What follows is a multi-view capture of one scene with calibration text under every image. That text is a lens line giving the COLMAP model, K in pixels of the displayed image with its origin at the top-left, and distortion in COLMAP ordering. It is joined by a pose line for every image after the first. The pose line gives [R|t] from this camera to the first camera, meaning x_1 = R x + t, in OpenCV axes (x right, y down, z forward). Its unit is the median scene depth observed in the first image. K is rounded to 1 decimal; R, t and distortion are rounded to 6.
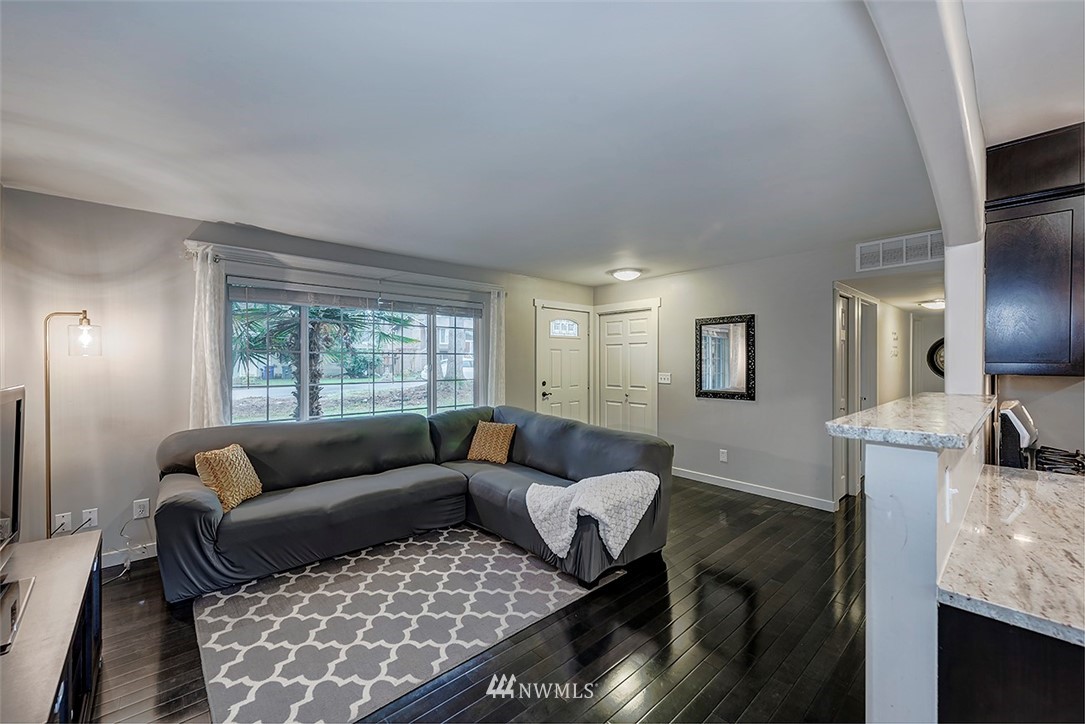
lens RADIAL K [[428.0, 0, 542.5], [0, 428.0, 362.0], [0, 0, 1]] dist [0.013389, -0.000229]
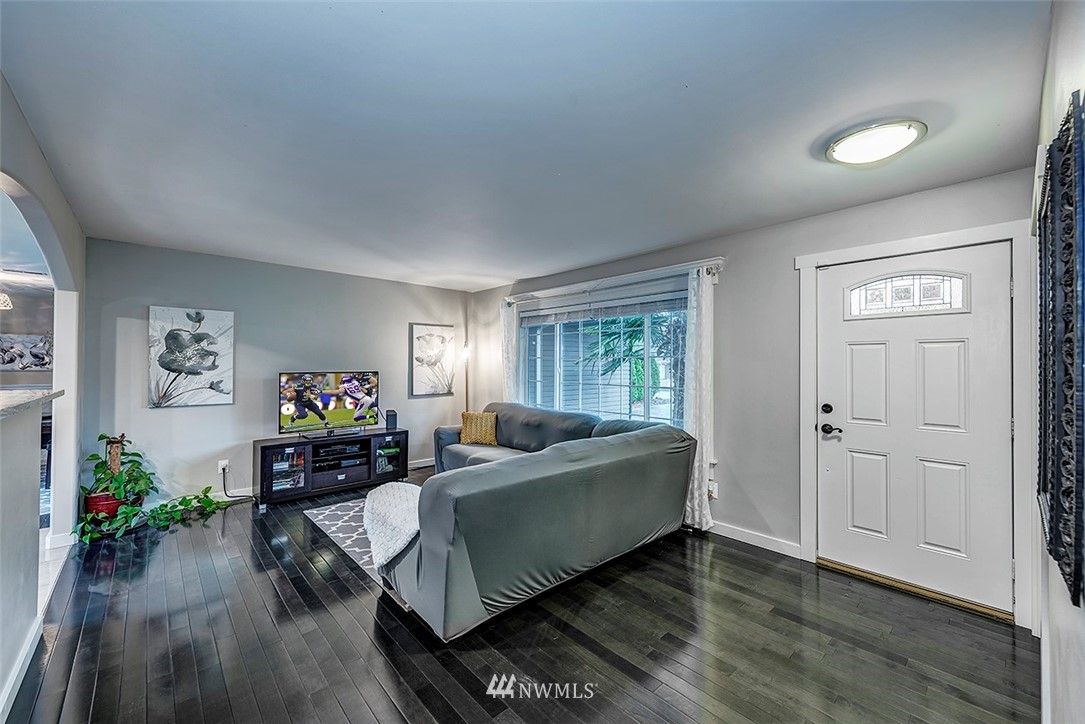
lens RADIAL K [[428.0, 0, 542.5], [0, 428.0, 362.0], [0, 0, 1]] dist [0.013389, -0.000229]
pose [[0.003876, -0.005697, -0.999976, 0.548599], [-0.008351, 0.999949, -0.005729, -0.001767], [0.999958, 0.008373, 0.003828, 0.655879]]
